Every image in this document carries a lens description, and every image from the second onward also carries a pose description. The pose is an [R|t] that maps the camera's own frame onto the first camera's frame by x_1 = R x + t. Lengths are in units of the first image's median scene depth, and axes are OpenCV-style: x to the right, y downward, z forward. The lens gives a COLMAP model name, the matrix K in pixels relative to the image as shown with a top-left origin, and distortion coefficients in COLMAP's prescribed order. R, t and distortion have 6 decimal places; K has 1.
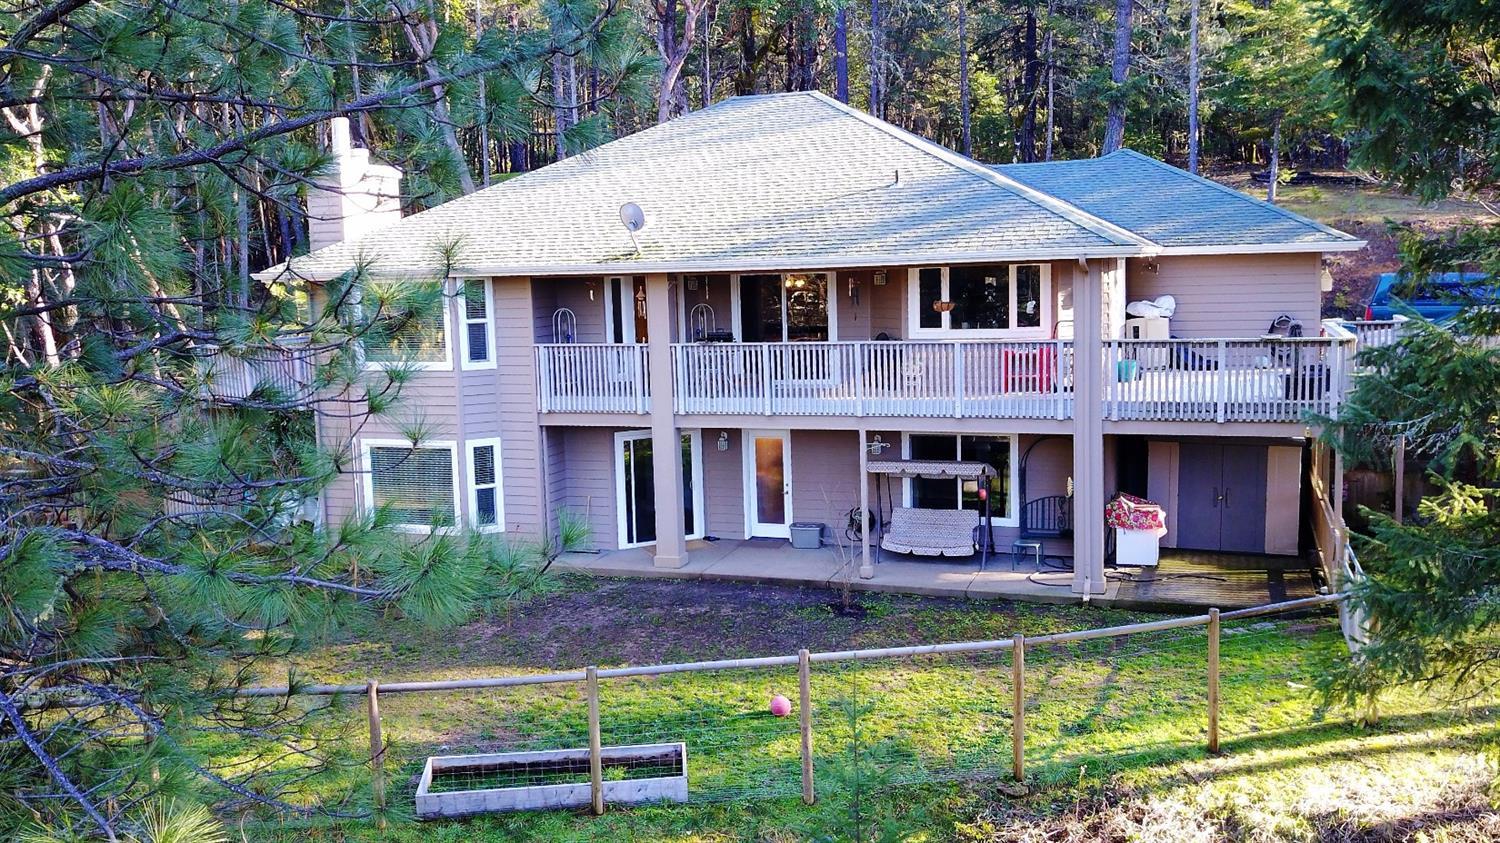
lens RADIAL K [[1228.6, 0, 751.1], [0, 1228.6, 421.1], [0, 0, 1]] dist [-0.011099, 0.017265]
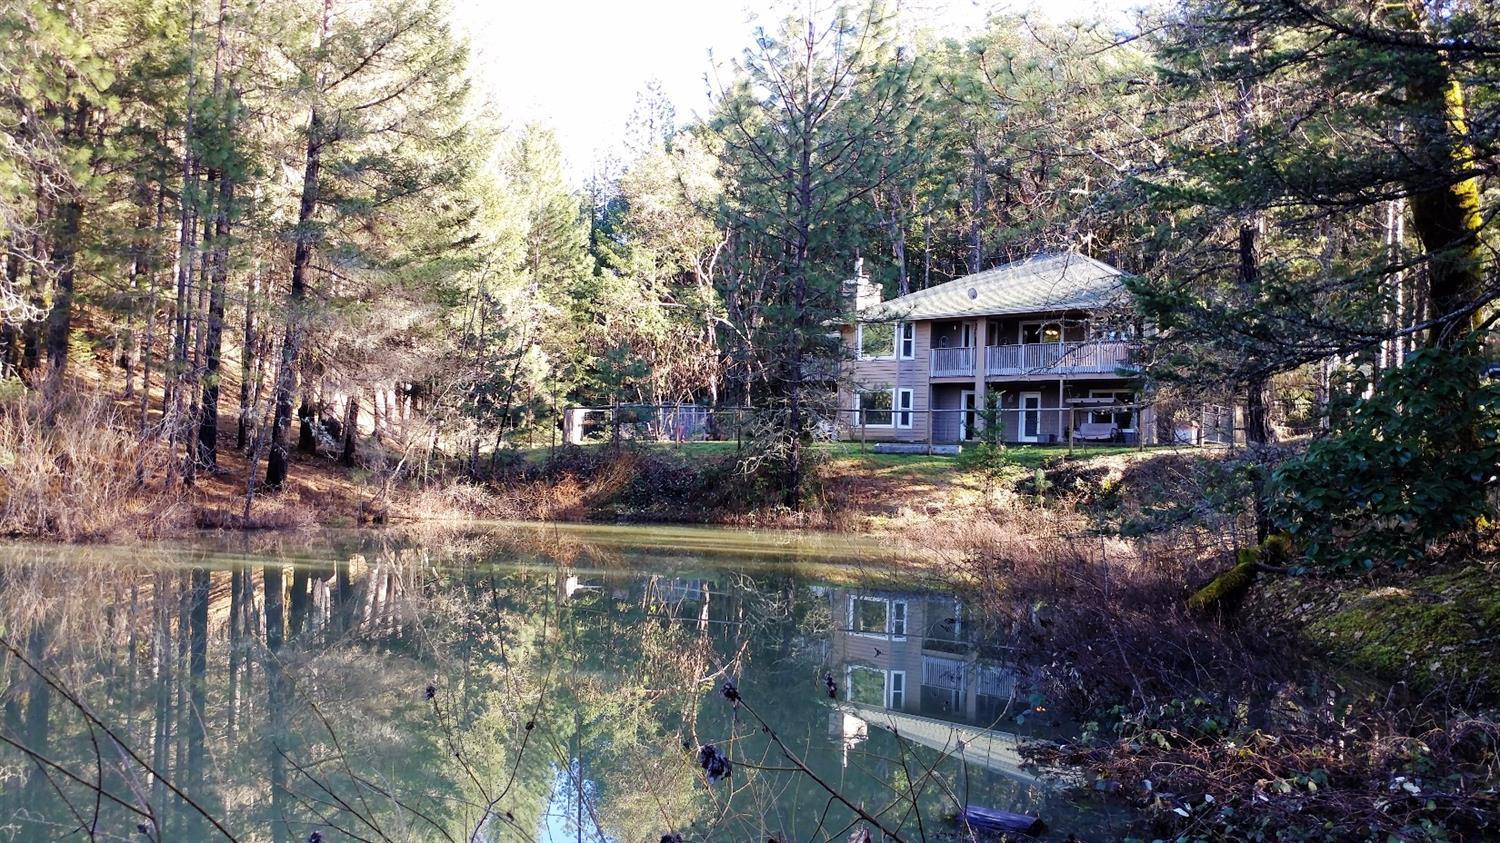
lens RADIAL K [[1199.8, 0, 750.4], [0, 1199.8, 426.9], [0, 0, 1]] dist [0.065080, -0.023339]
pose [[0.929721, 0.046348, -0.365337, 0.379428], [-0.105266, 0.984104, -0.143035, 0.482849], [0.352900, 0.171440, 0.919821, -1.320908]]
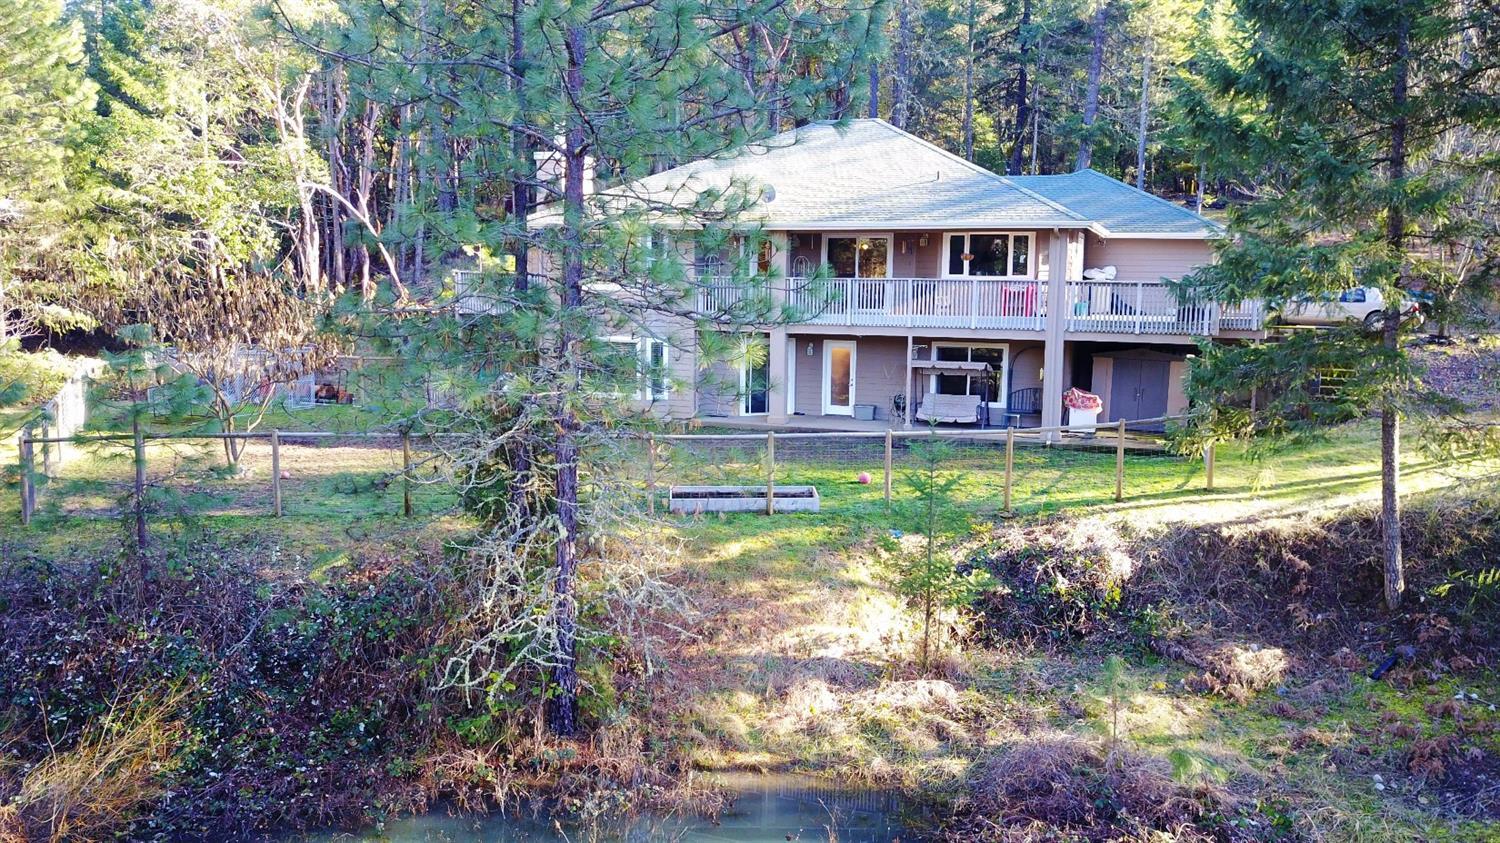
lens RADIAL K [[1093.6, 0, 750.1], [0, 1093.6, 416.7], [0, 0, 1]] dist [-0.005089, -0.009362]
pose [[0.998943, 0.045954, -0.001442, -0.101702], [-0.045955, 0.998943, -0.000240, 0.115321], [0.001429, 0.000306, 0.999999, -0.375378]]
